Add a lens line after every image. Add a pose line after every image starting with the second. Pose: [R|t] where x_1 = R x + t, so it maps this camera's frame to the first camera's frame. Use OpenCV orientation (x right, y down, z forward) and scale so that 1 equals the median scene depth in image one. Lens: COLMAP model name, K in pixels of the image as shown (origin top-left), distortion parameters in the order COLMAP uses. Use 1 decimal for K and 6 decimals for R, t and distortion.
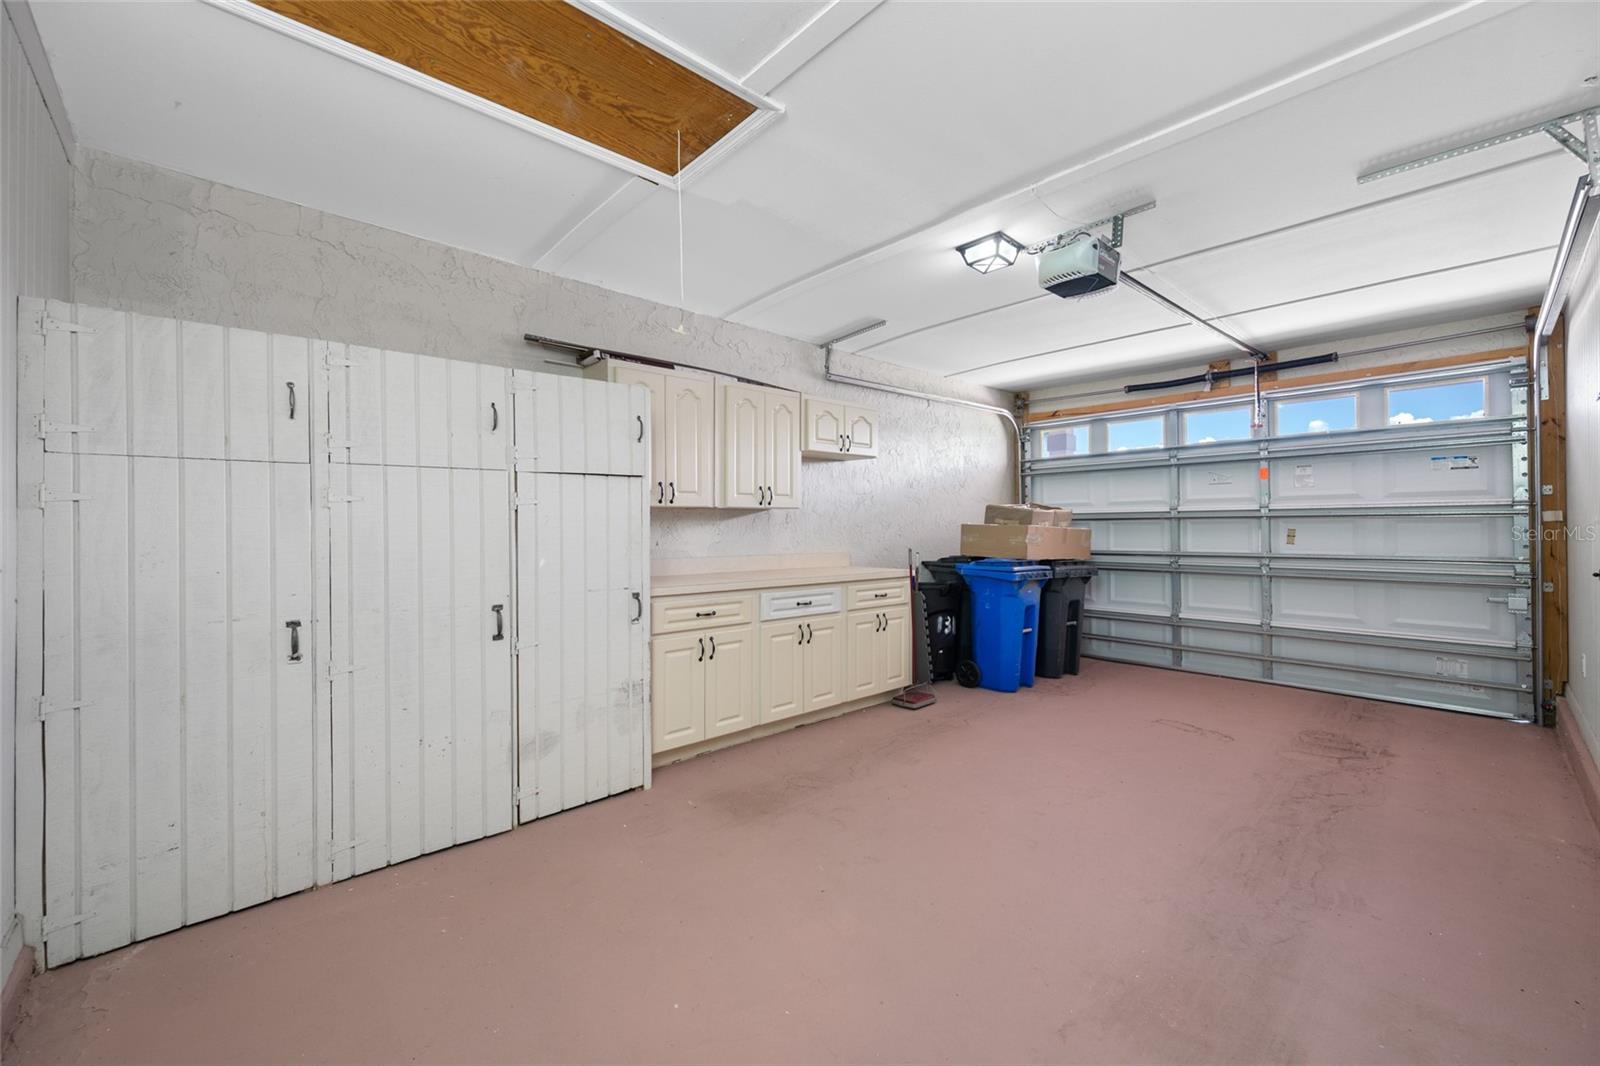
lens RADIAL K [[633.3, 0, 803.5], [0, 633.3, 524.5], [0, 0, 1]] dist [-0.005744, 0.001822]
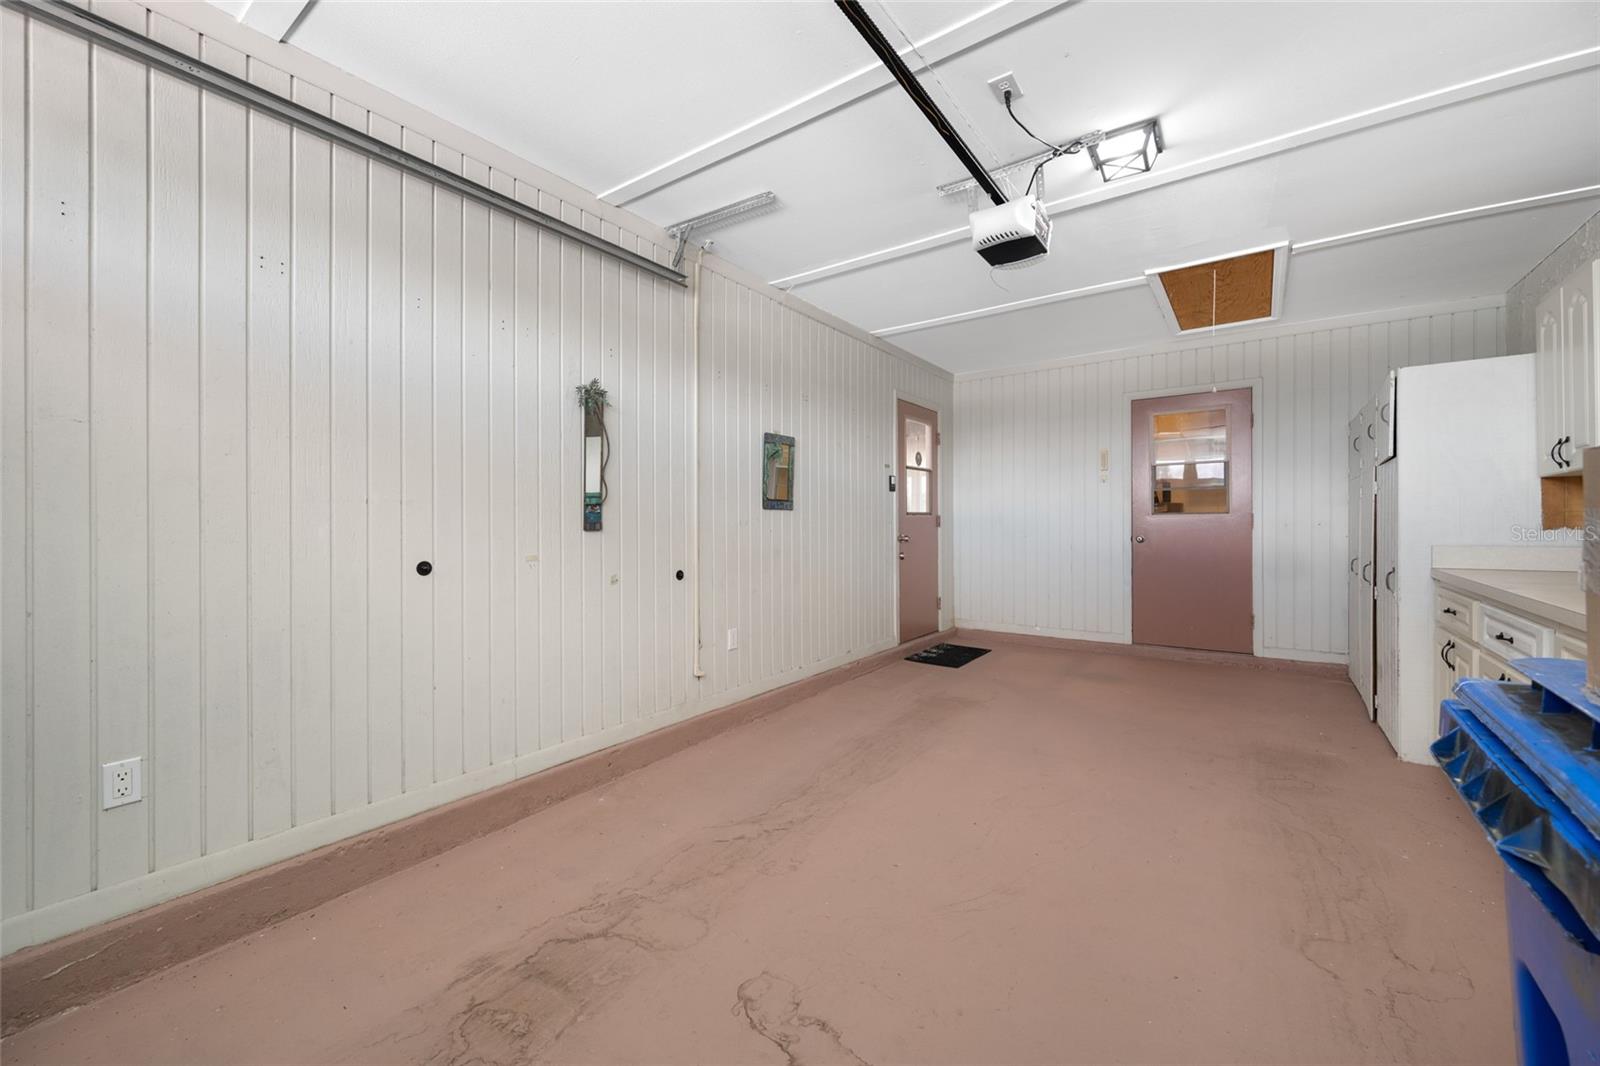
lens RADIAL K [[633.3, 0, 793.2], [0, 633.3, 525.2], [0, 0, 1]] dist [-0.005744, 0.001822]
pose [[-0.980160, 0.009947, -0.197957, 0.557547], [0.009304, 0.999948, 0.004177, 0.015592], [0.197989, 0.002252, -0.980202, 1.093165]]
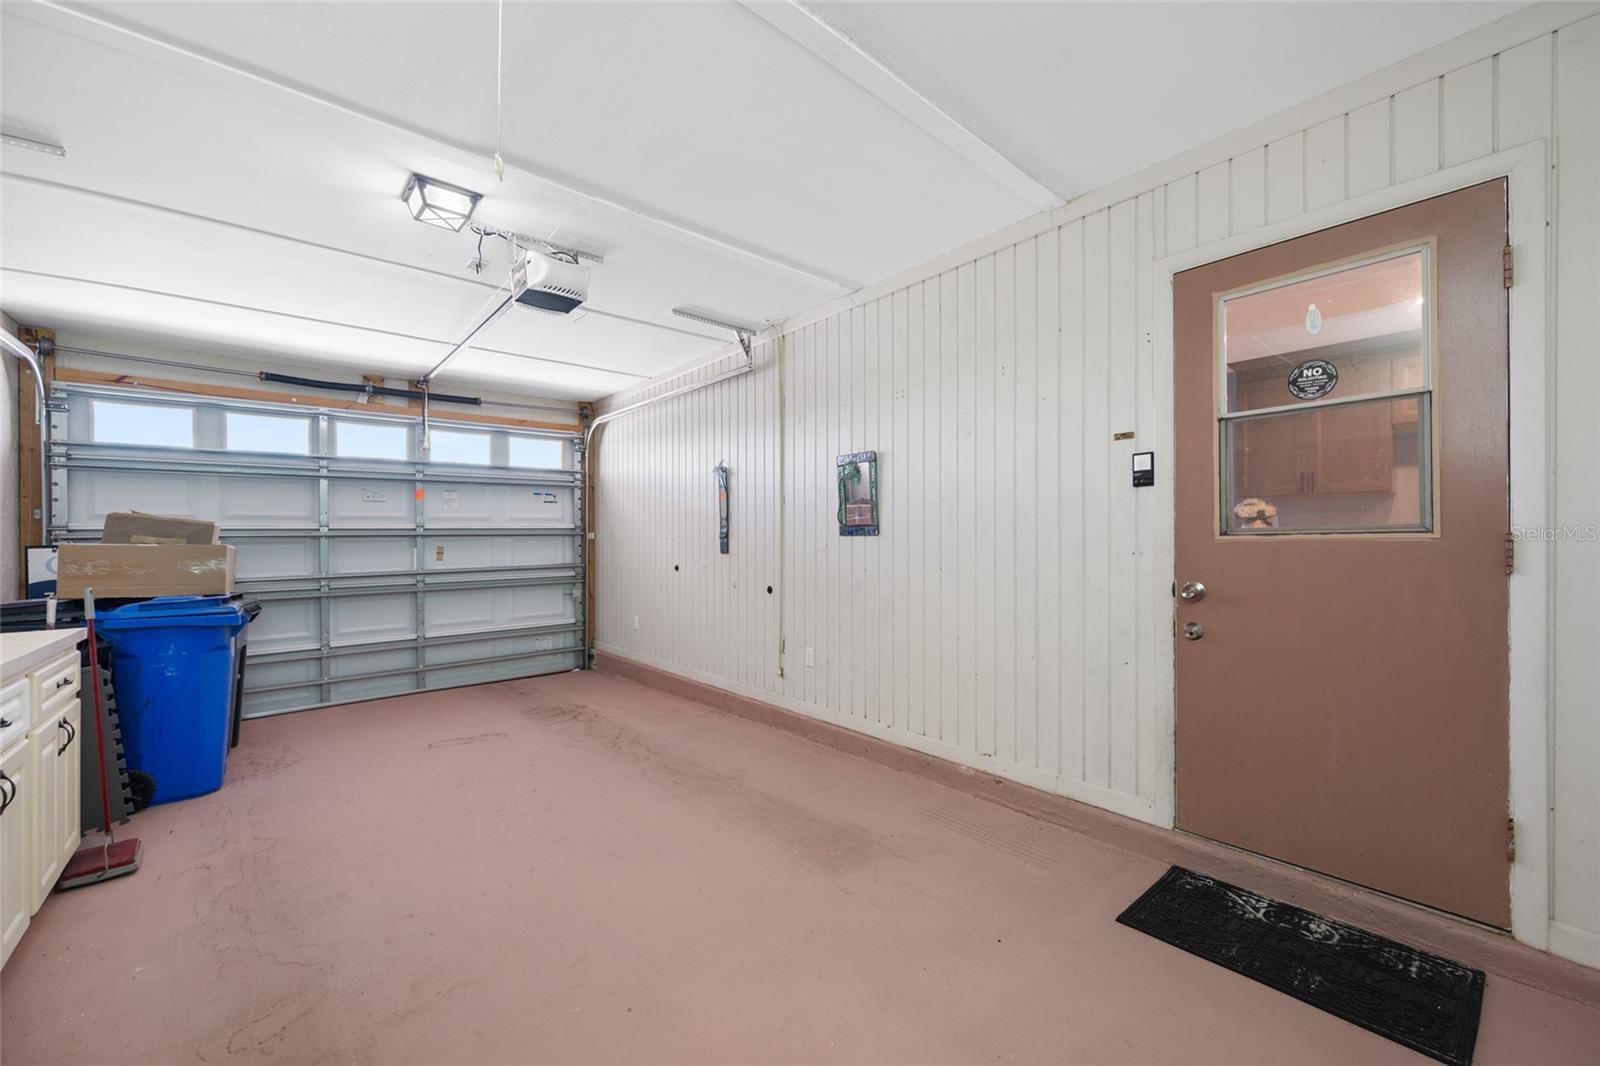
lens RADIAL K [[633.3, 0, 811.4], [0, 633.3, 537.5], [0, 0, 1]] dist [-0.005744, 0.001822]
pose [[0.024605, 0.006223, 0.999678, -0.320590], [0.010857, 0.999920, -0.006492, 0.005193], [-0.999638, 0.011013, 0.024535, 0.328642]]
